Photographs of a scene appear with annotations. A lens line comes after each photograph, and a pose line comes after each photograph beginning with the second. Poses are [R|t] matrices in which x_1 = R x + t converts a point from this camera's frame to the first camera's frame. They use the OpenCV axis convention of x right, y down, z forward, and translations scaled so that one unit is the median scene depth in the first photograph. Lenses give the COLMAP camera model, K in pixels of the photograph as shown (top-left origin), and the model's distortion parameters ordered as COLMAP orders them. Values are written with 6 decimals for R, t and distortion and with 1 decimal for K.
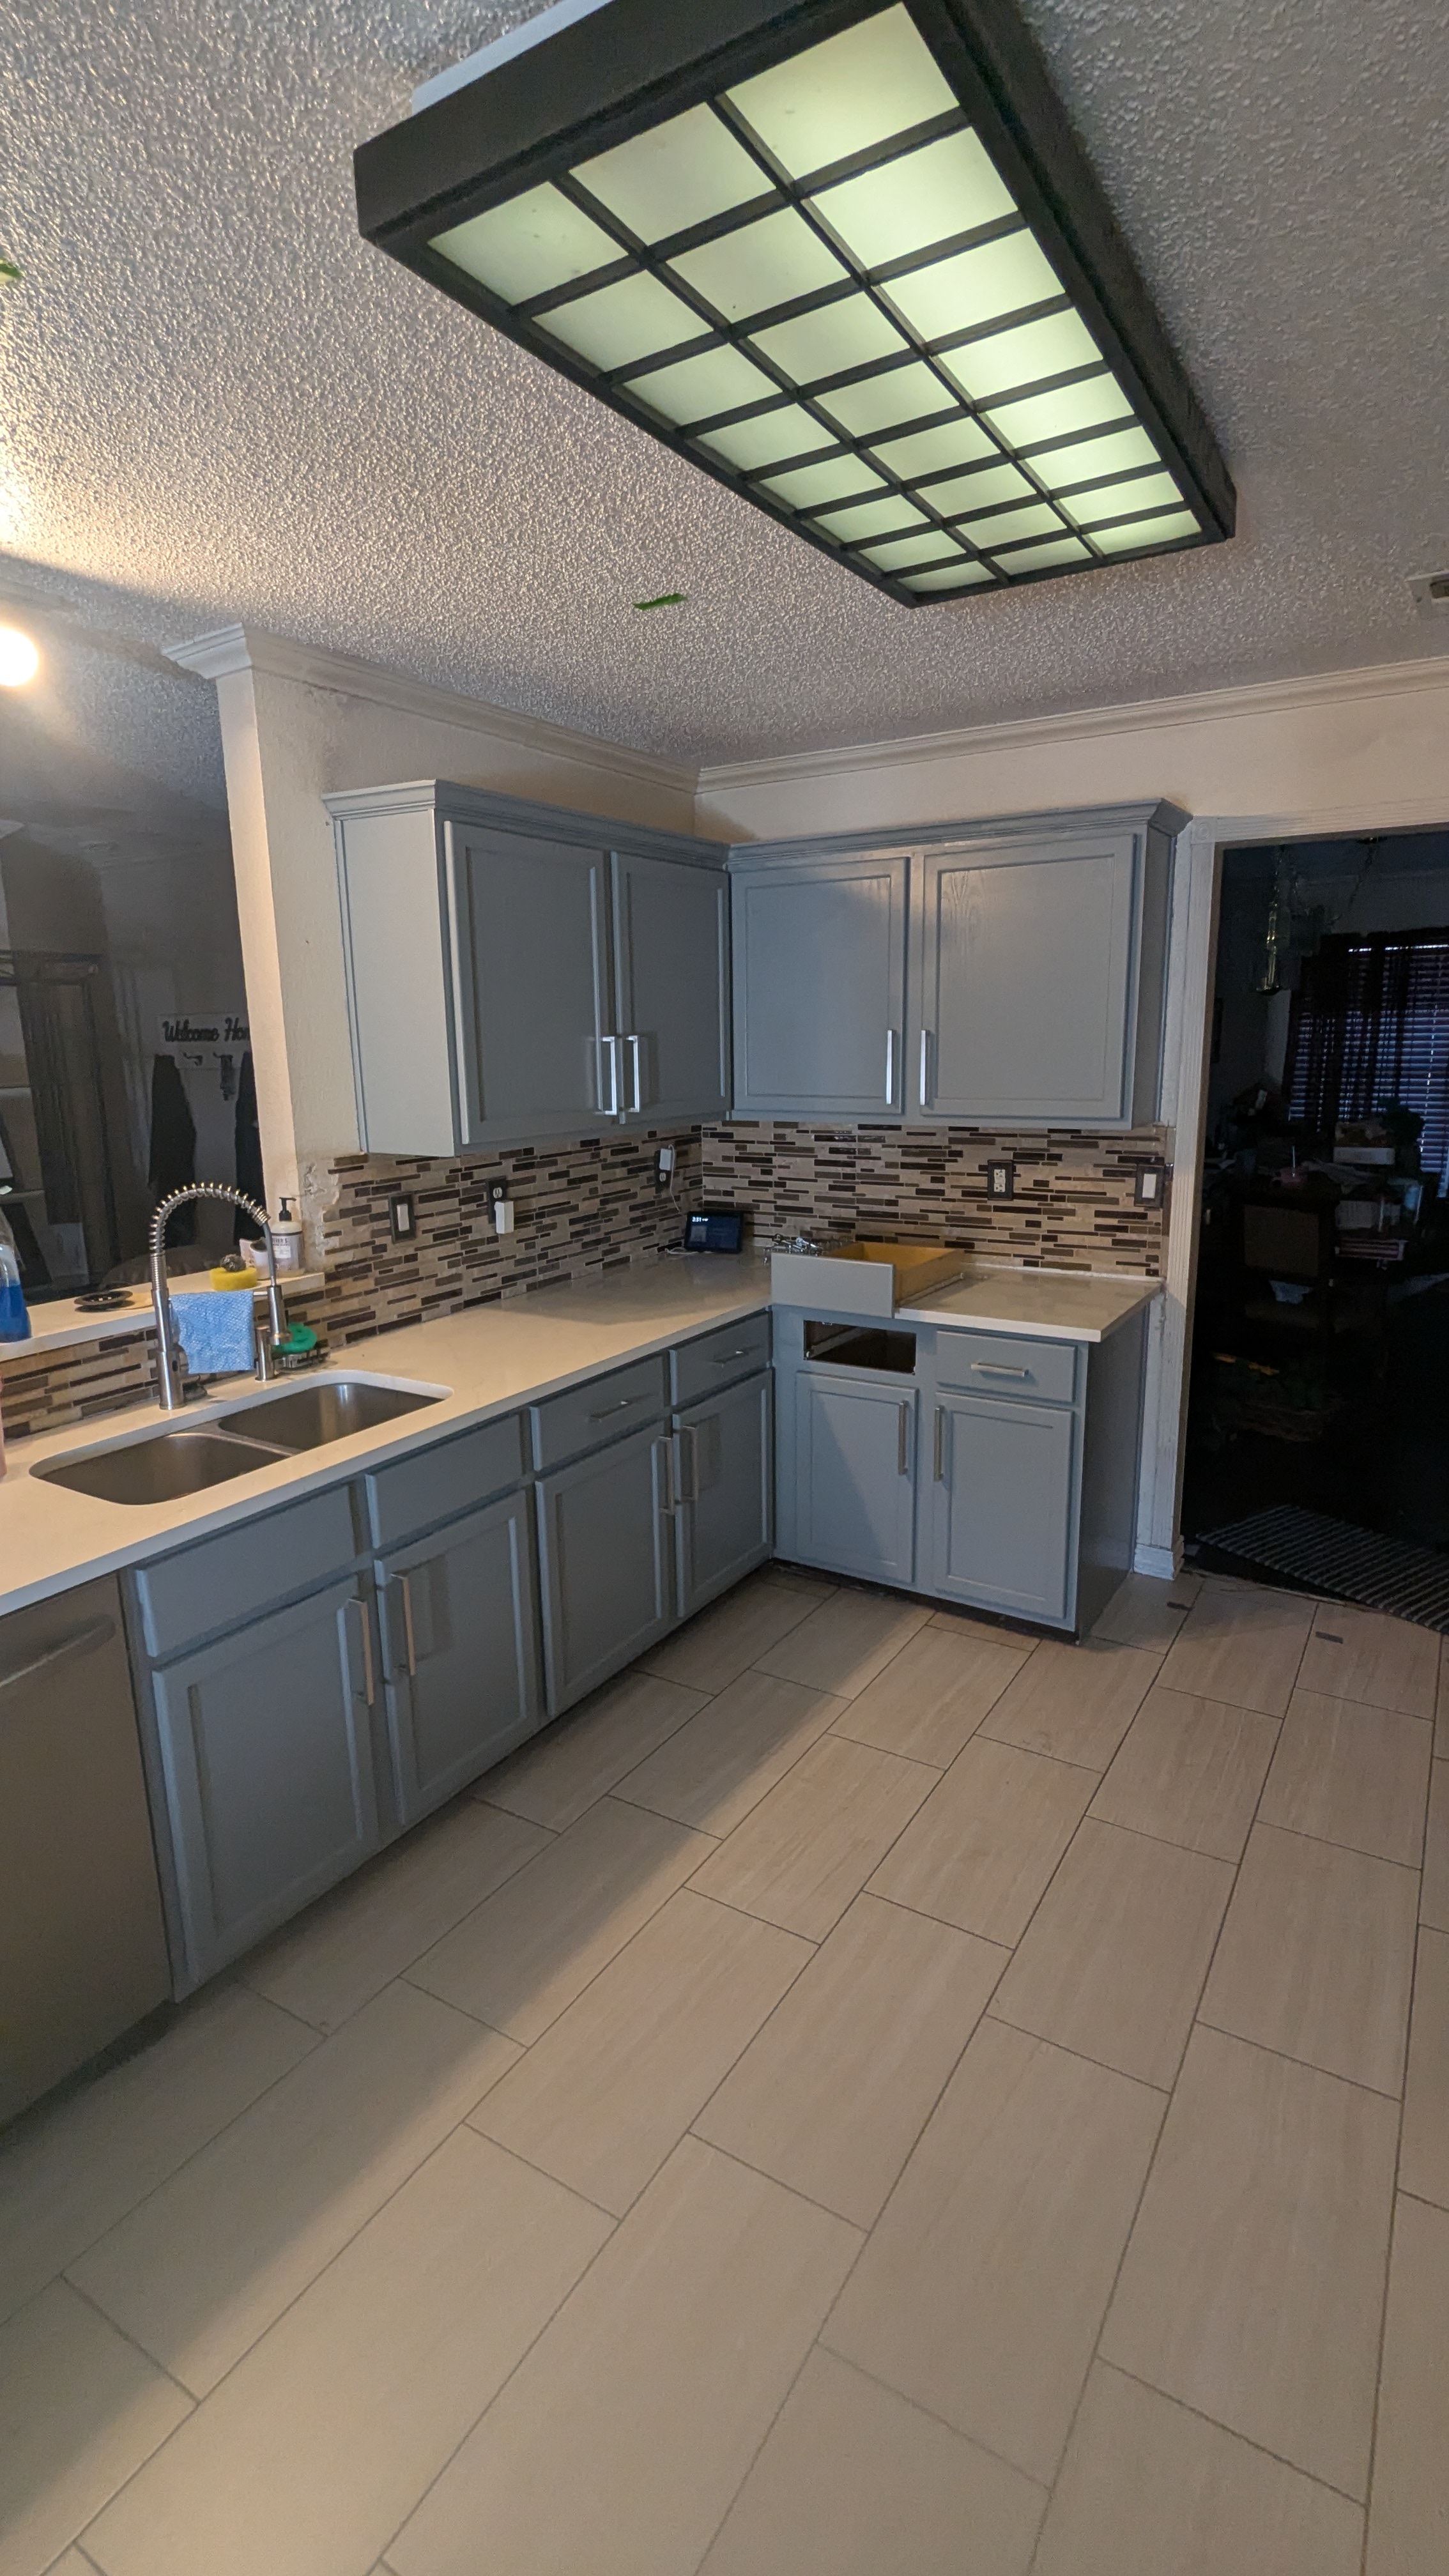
lens RADIAL K [[1207.0, 0, 713.8], [0, 1207.0, 1297.3], [0, 0, 1]] dist [0.000747, -0.006347]
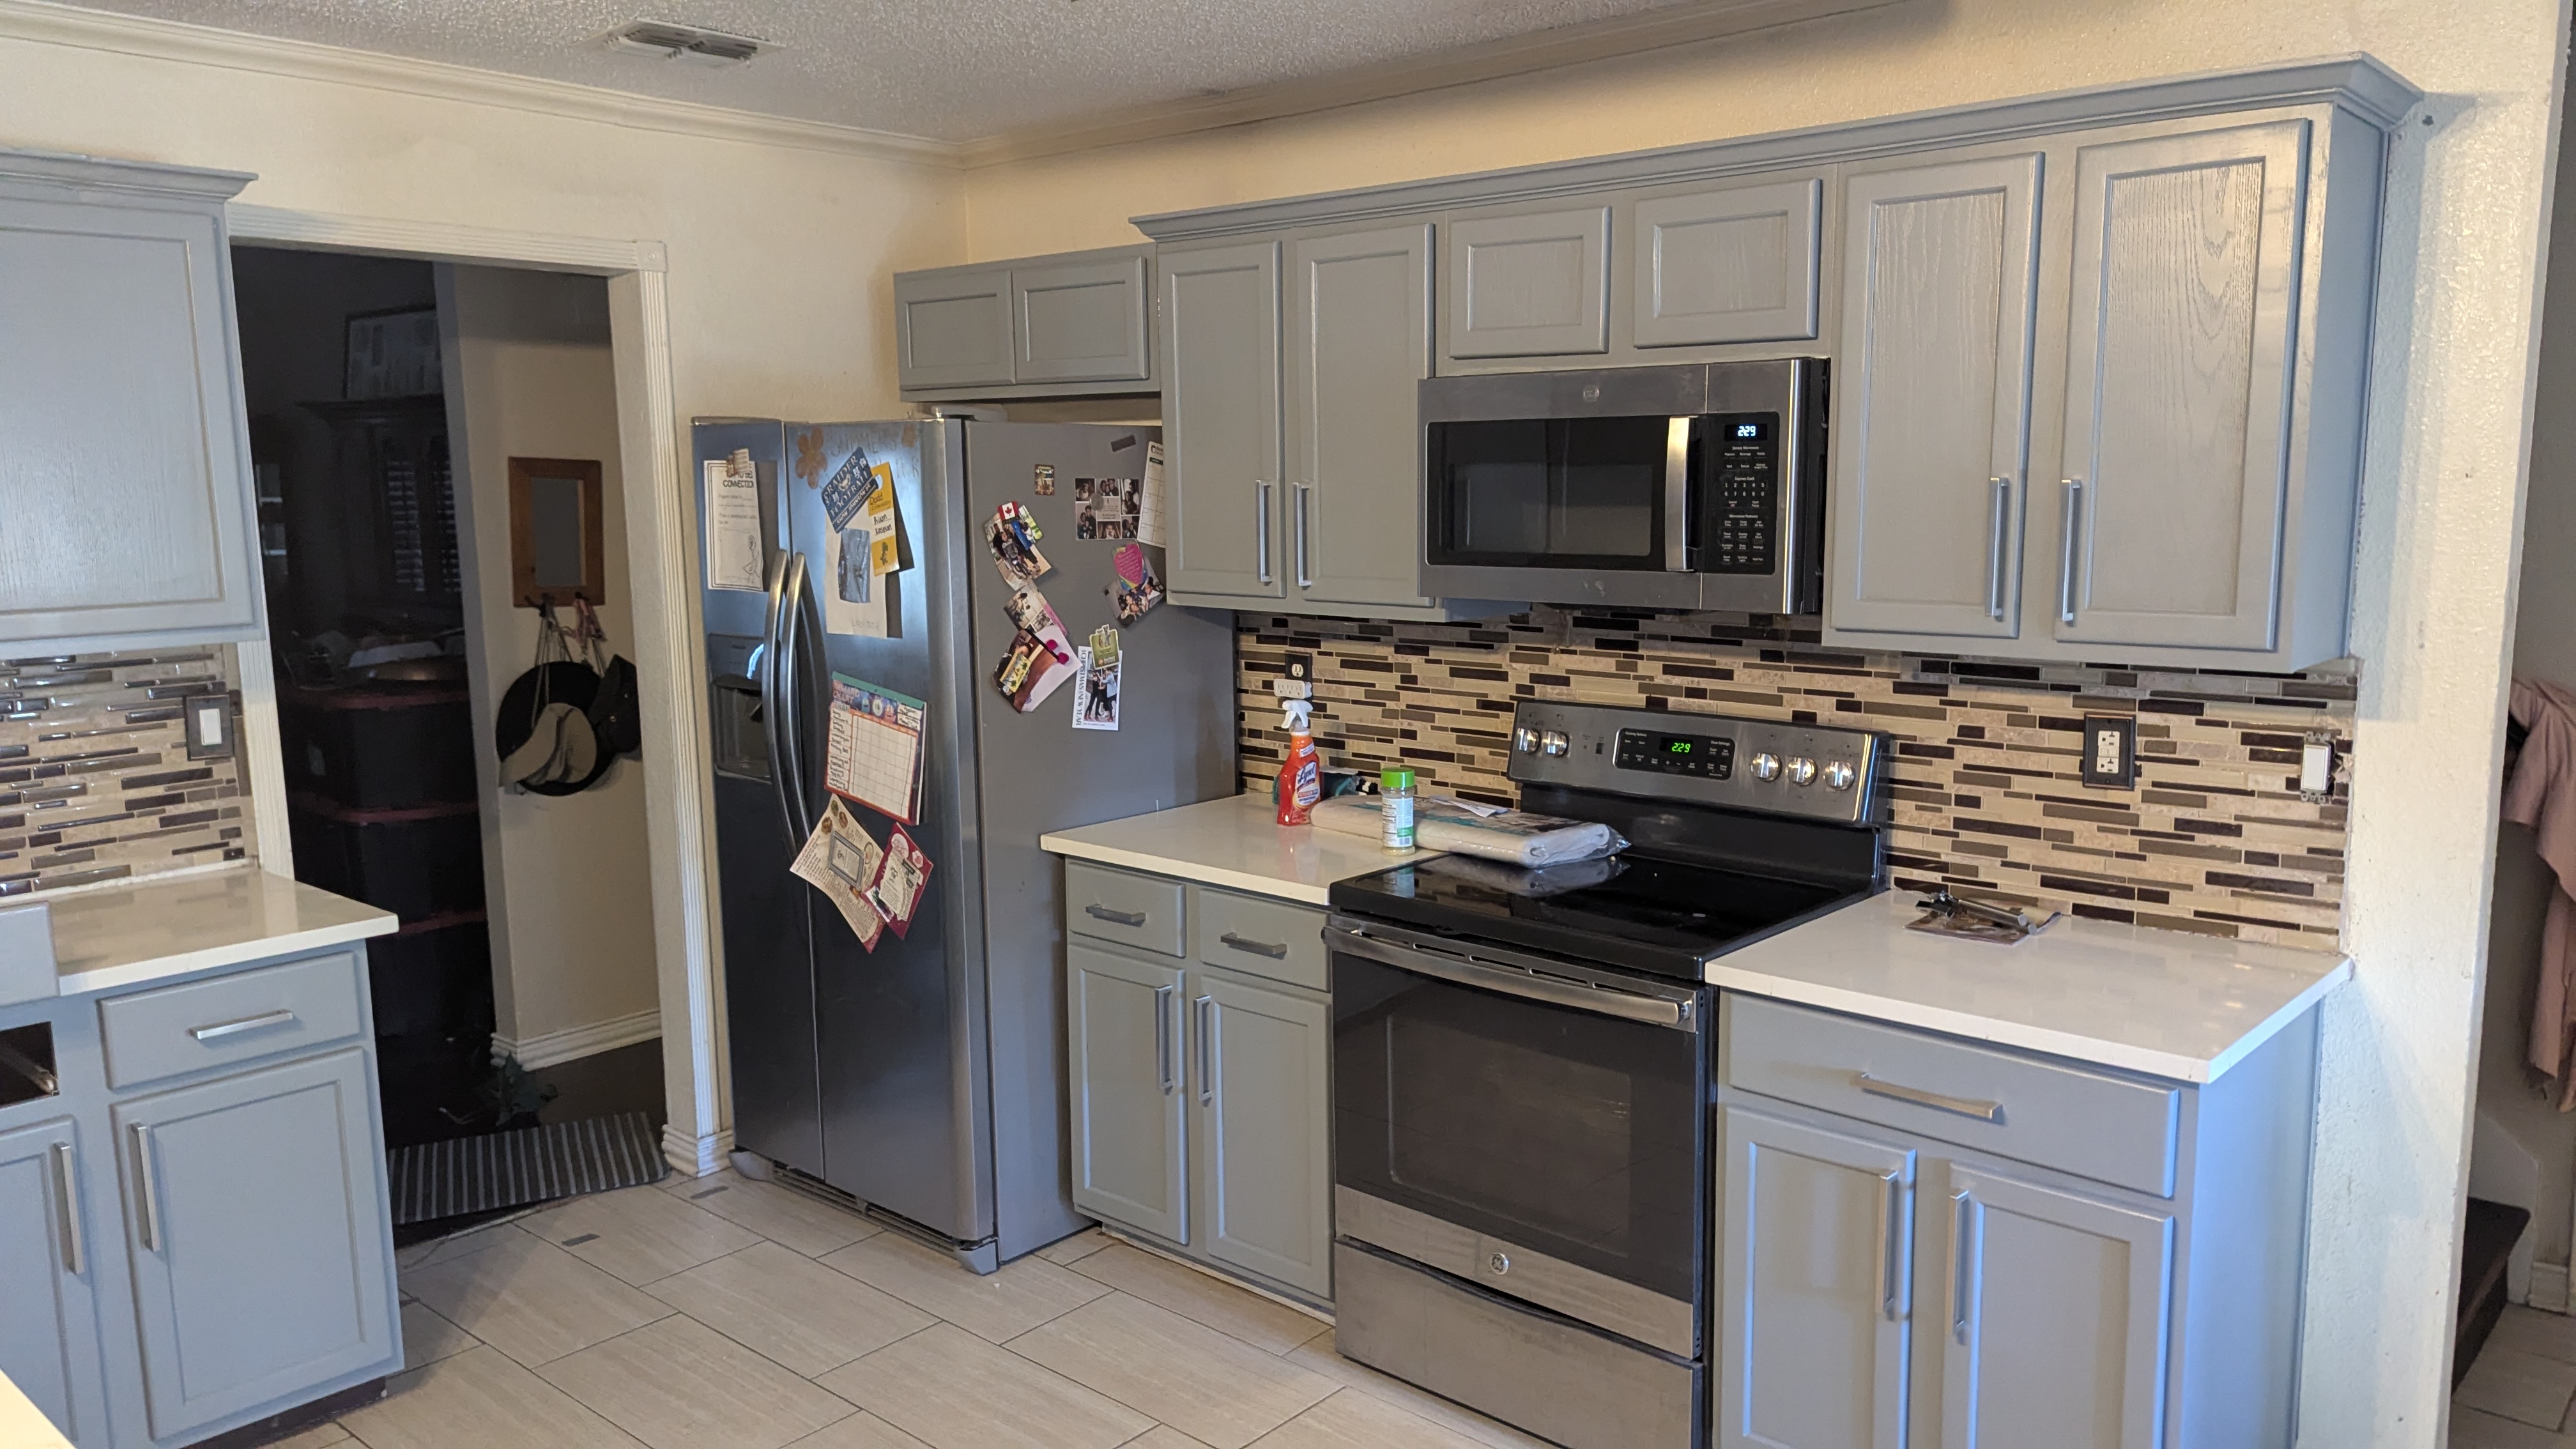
lens RADIAL K [[1823.5, 0, 1338.8], [0, 1823.5, 740.0], [0, 0, 1]] dist [0.067879, -0.078242]
pose [[0.146864, -0.131219, 0.980415, -0.554048], [0.218639, 0.970953, 0.097201, -0.048575], [-0.964691, 0.200082, 0.171287, 0.225599]]
